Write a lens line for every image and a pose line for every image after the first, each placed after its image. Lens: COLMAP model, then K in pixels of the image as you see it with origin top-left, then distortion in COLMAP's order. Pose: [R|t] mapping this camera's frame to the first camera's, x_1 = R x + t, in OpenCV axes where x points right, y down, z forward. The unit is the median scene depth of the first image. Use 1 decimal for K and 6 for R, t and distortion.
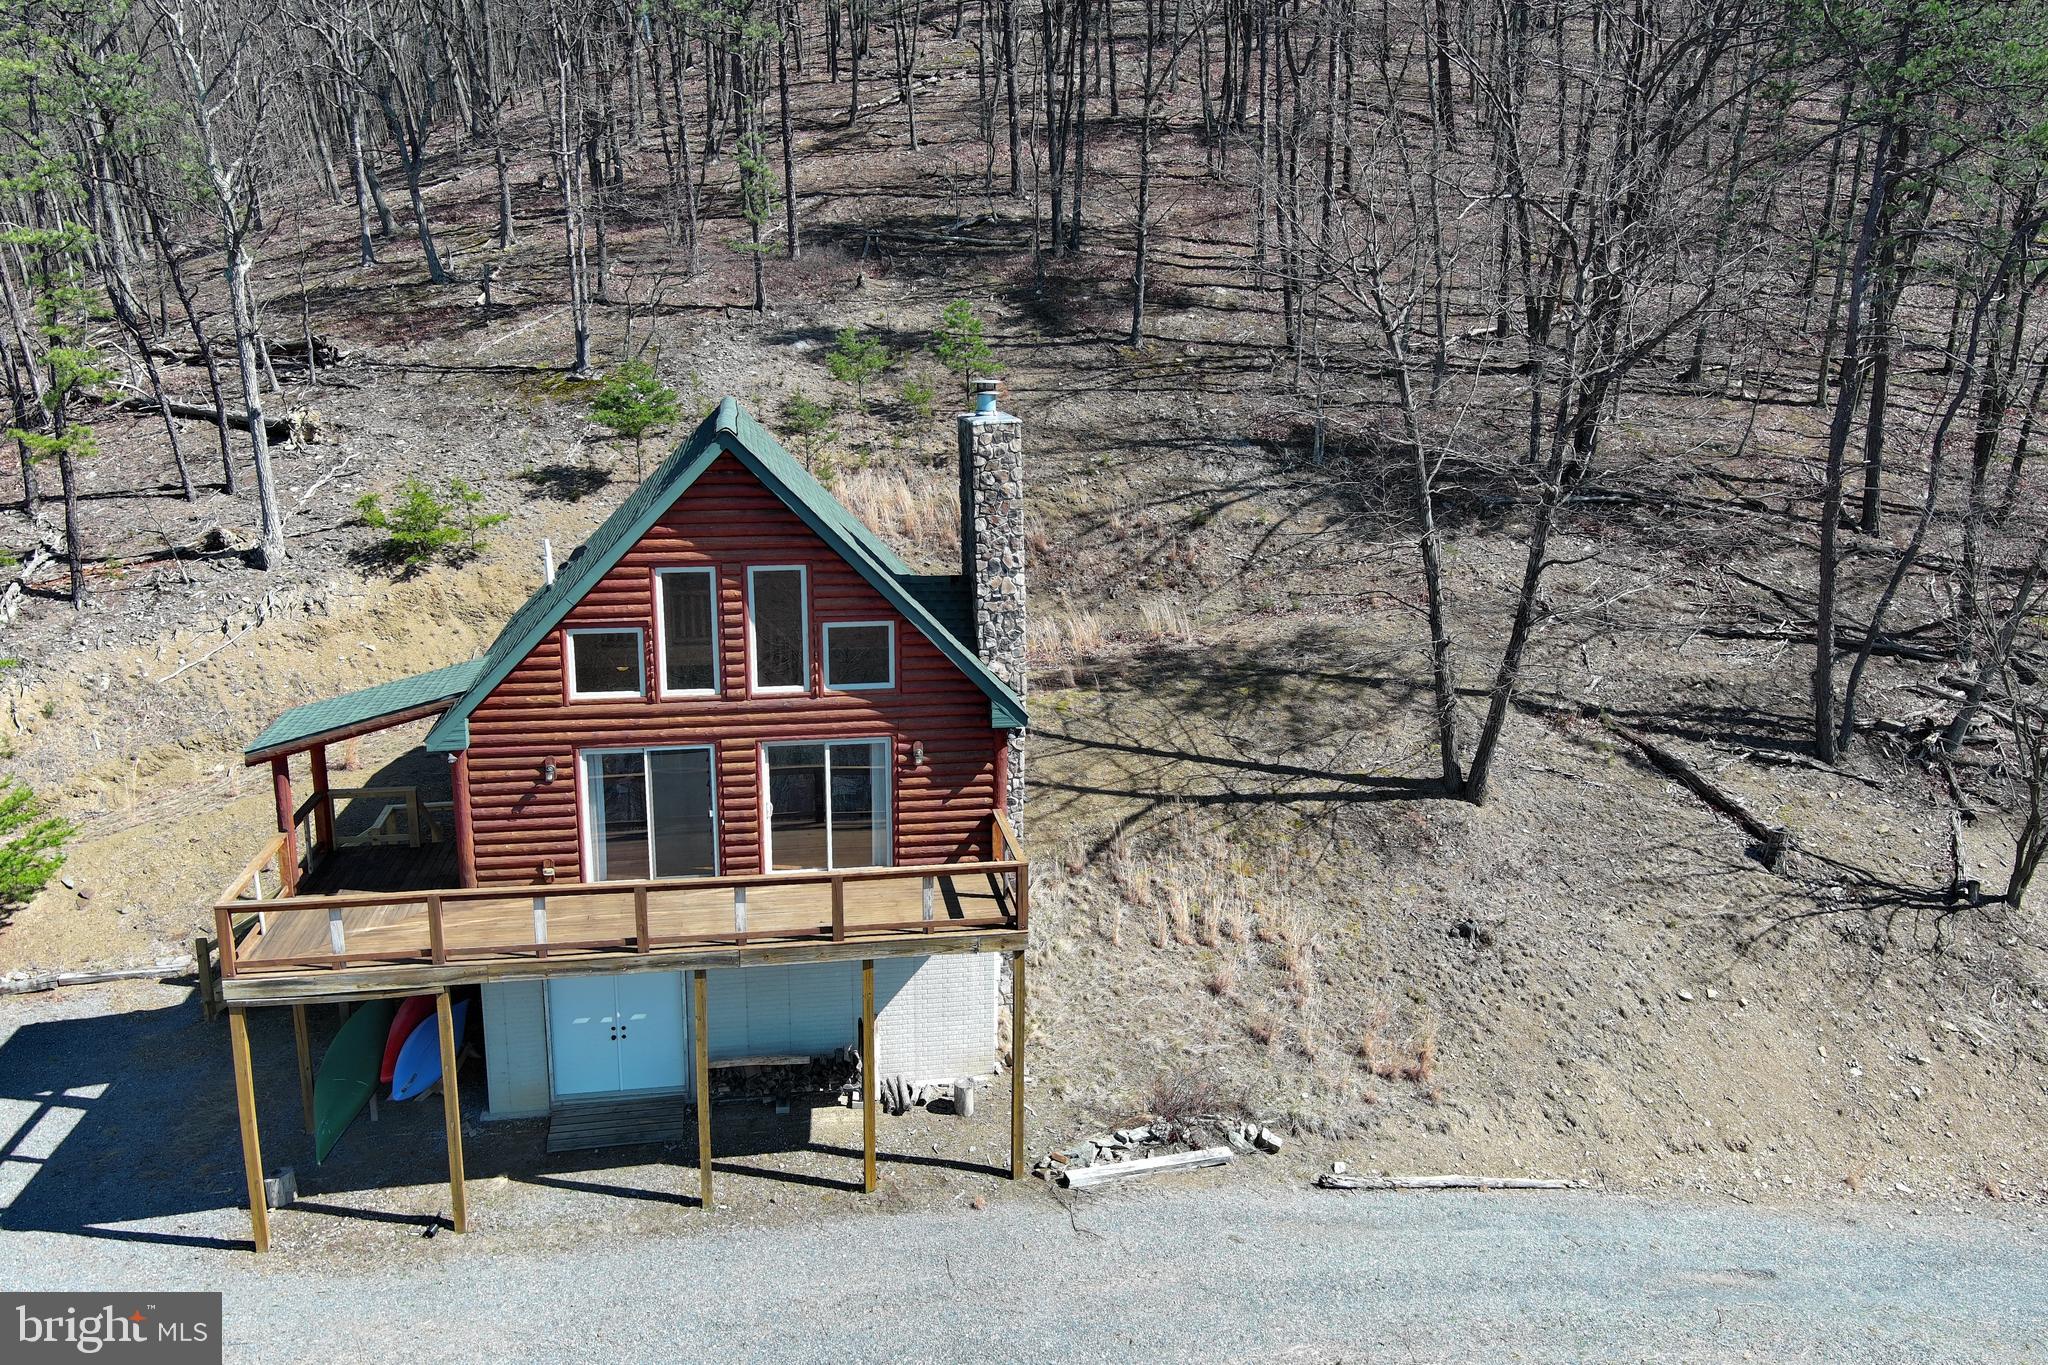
lens RADIAL K [[1584.6, 0, 1021.7], [0, 1584.6, 685.8], [0, 0, 1]] dist [0.044414, -0.070317]
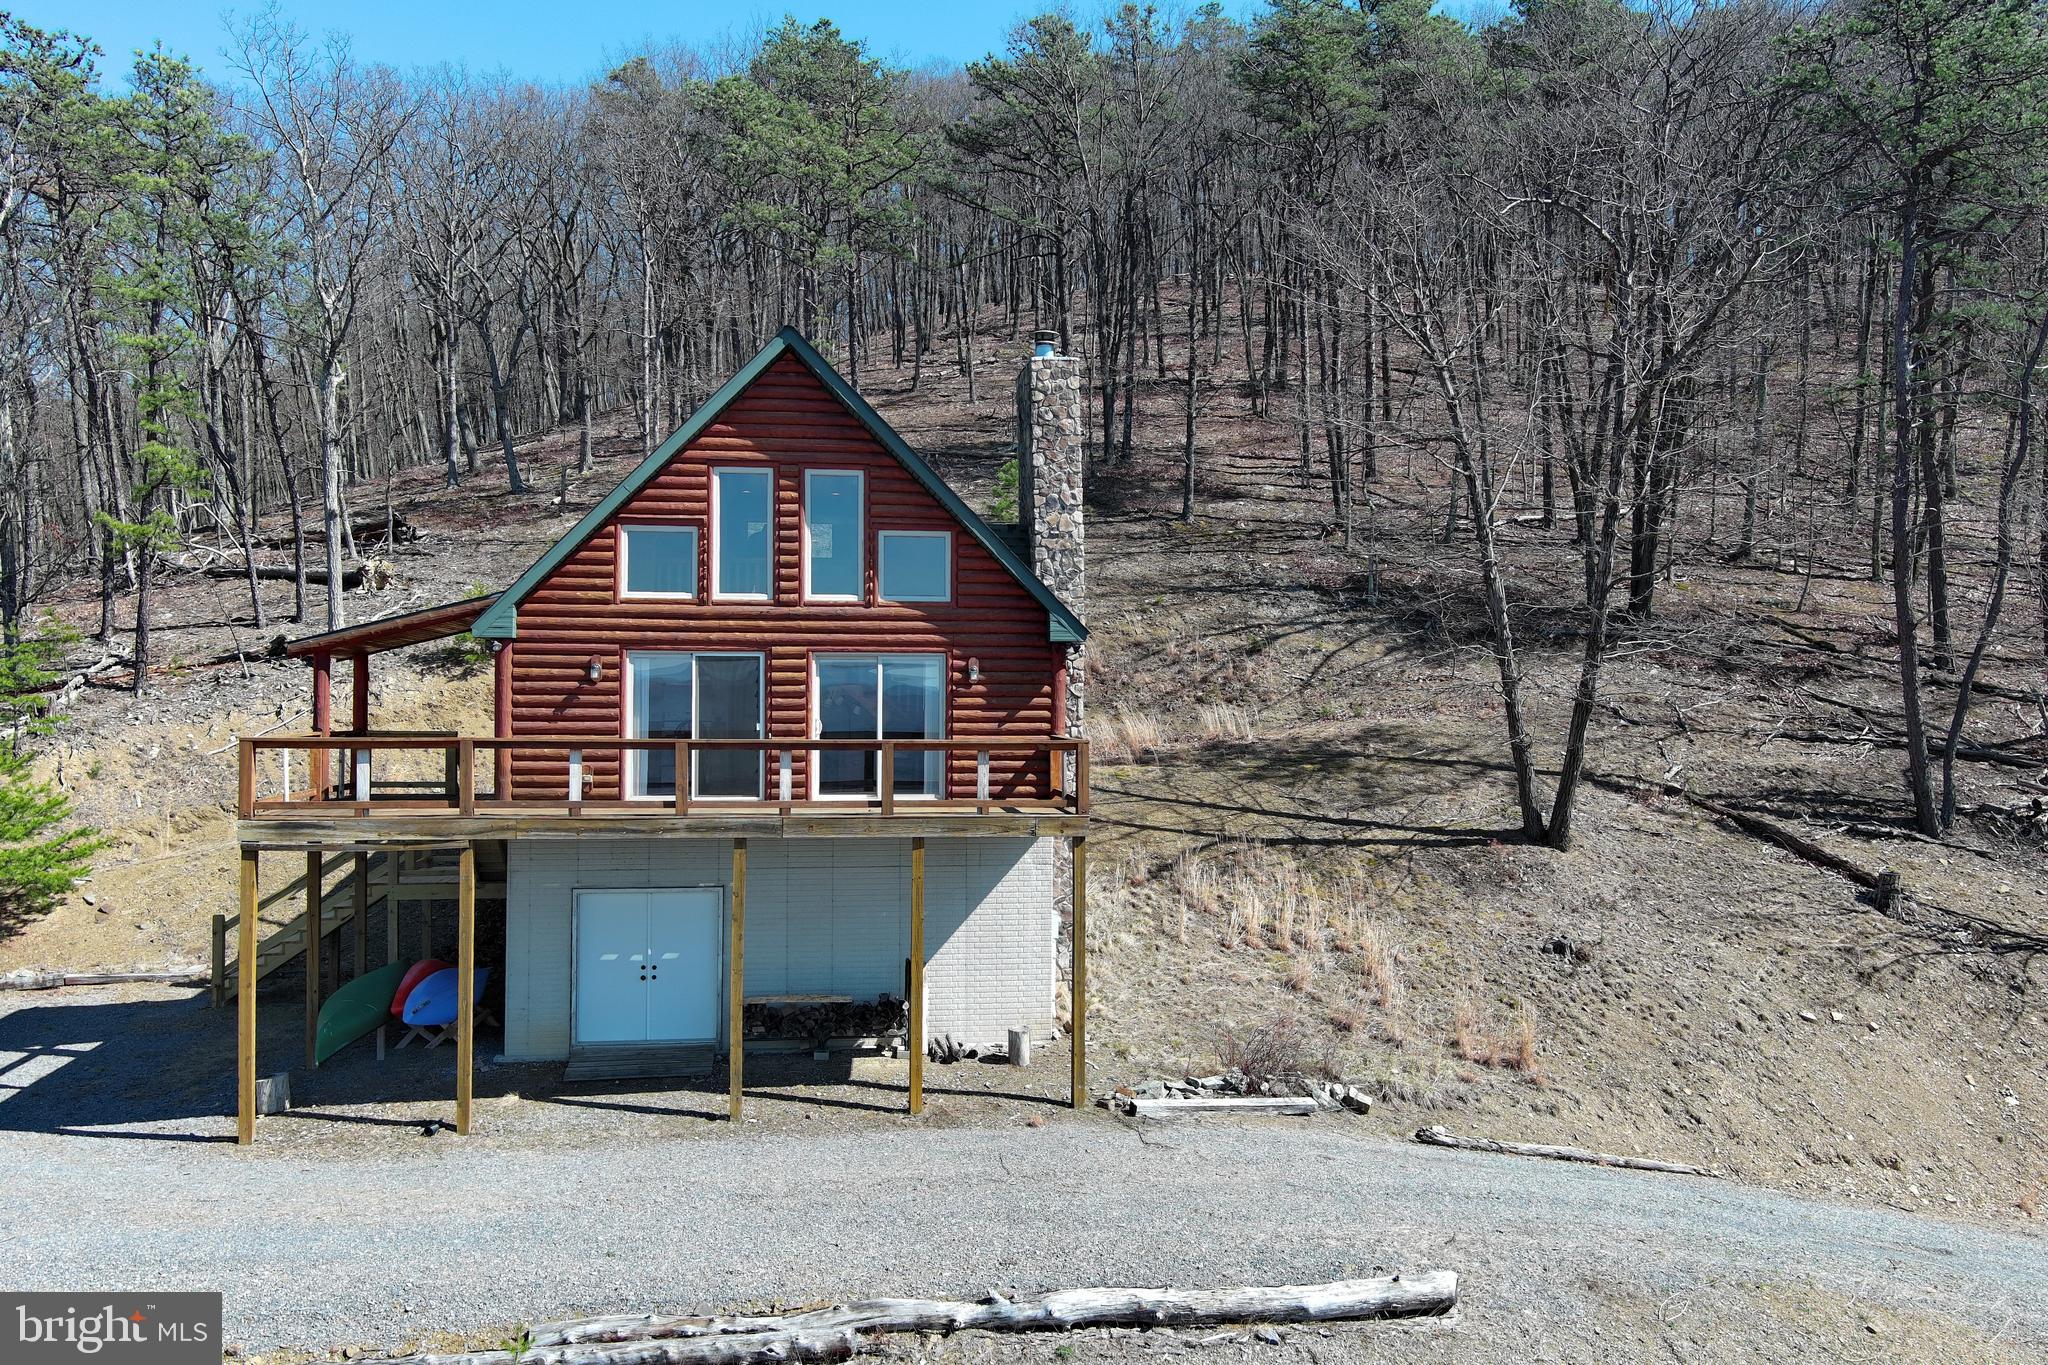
lens RADIAL K [[1584.6, 0, 1021.7], [0, 1584.6, 685.8], [0, 0, 1]] dist [0.044414, -0.070317]
pose [[0.999479, -0.002858, -0.032148, -0.003756], [-0.004856, 0.971419, -0.237321, 0.212401], [0.031908, 0.237353, 0.970899, 0.049441]]
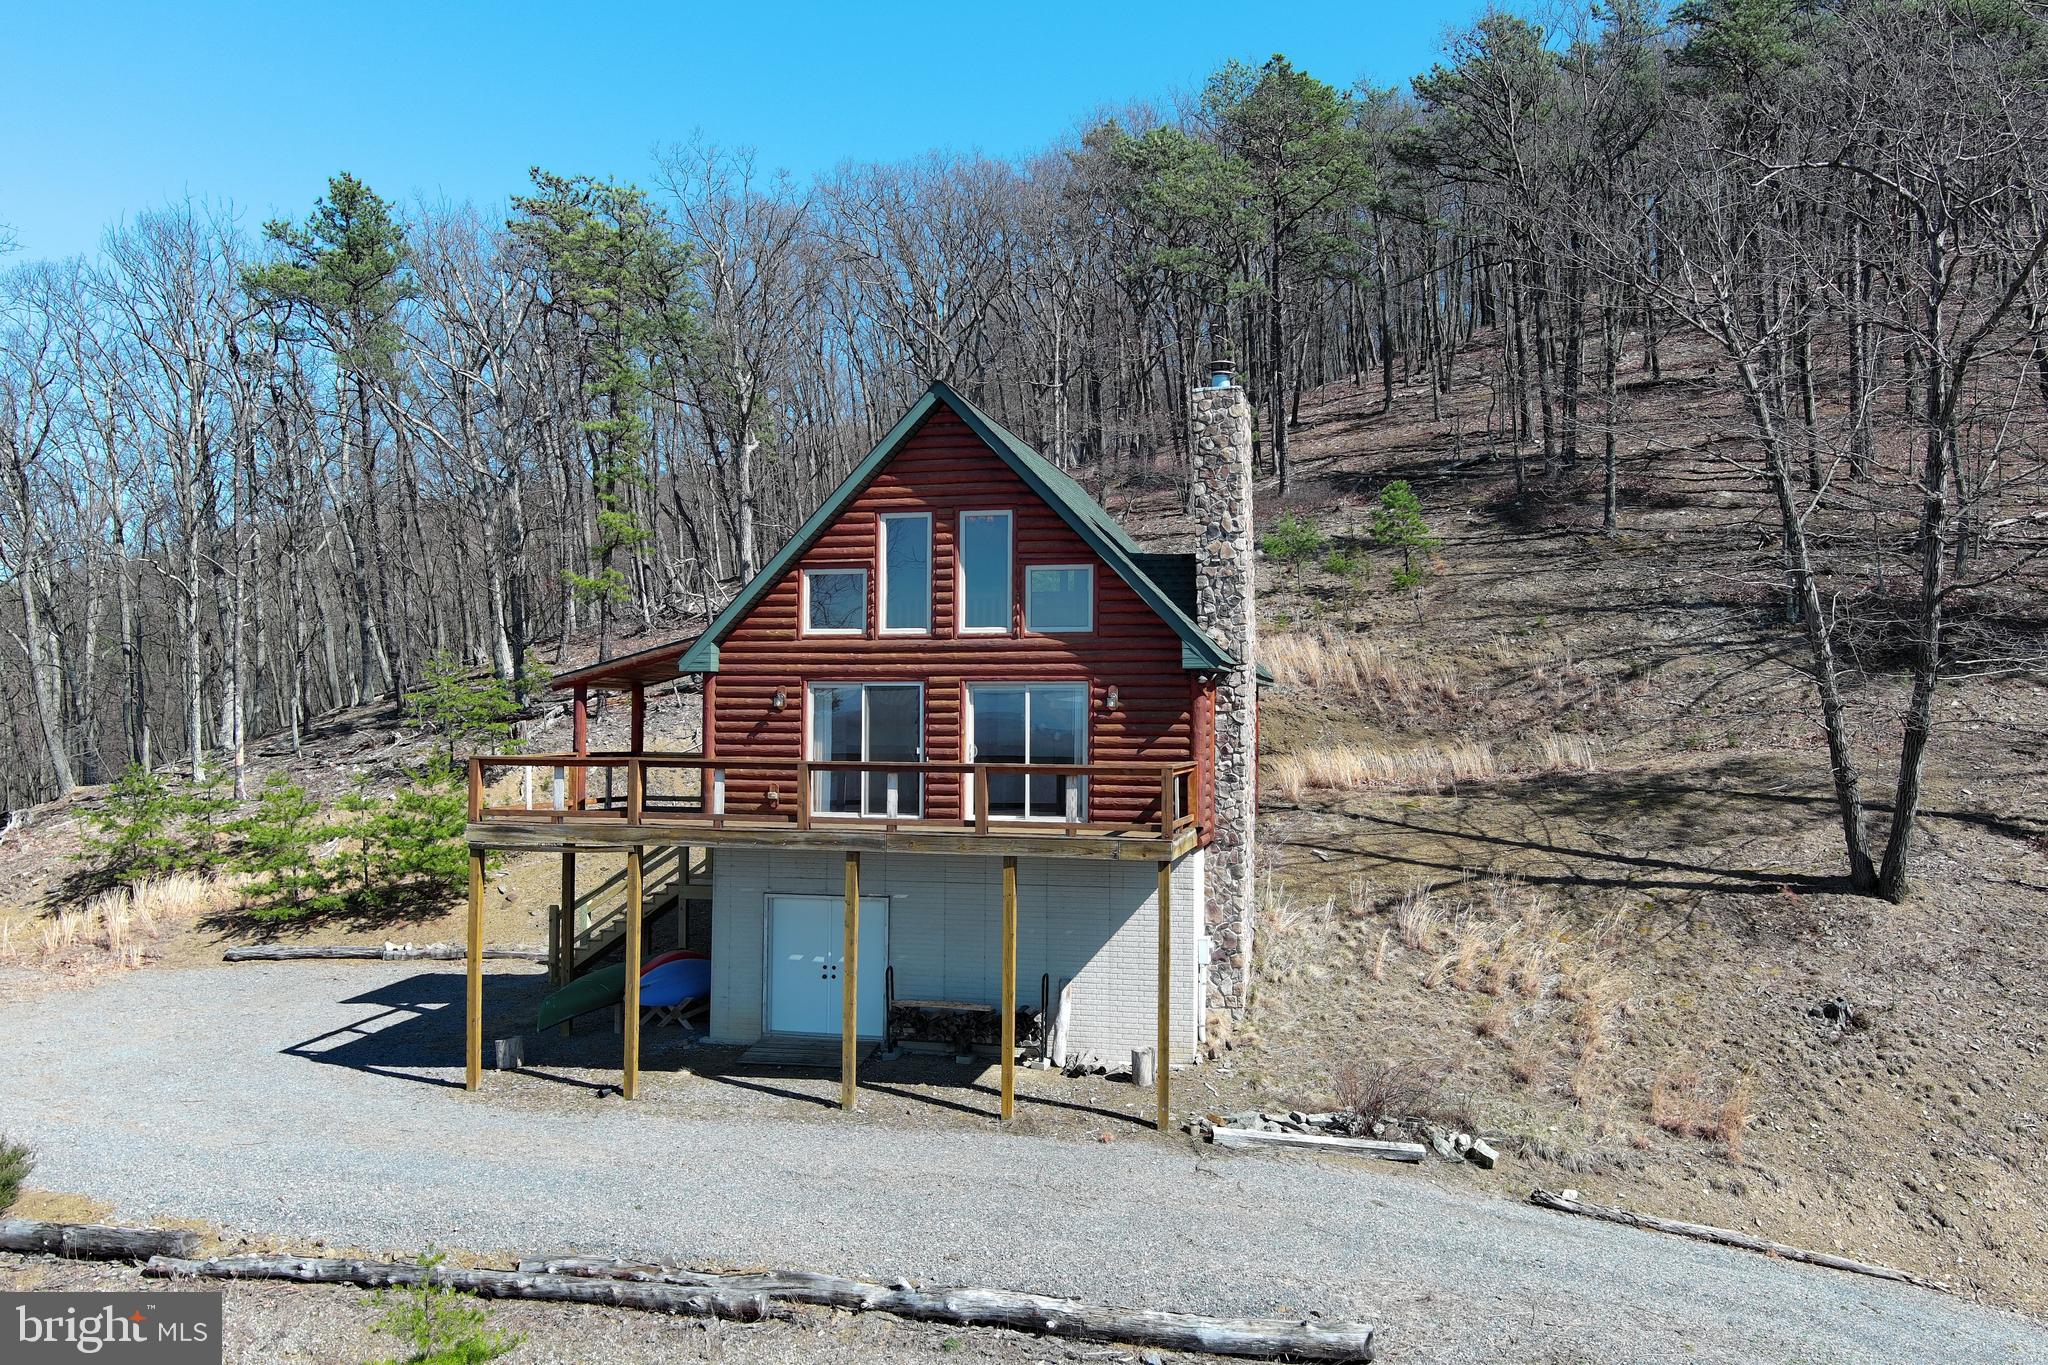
lens RADIAL K [[1584.6, 0, 1021.7], [0, 1584.6, 685.8], [0, 0, 1]] dist [0.044414, -0.070317]
pose [[0.915759, -0.011098, -0.401575, 0.213385], [-0.091791, 0.967394, -0.236056, 0.208592], [0.391101, 0.253031, 0.884881, 0.071089]]
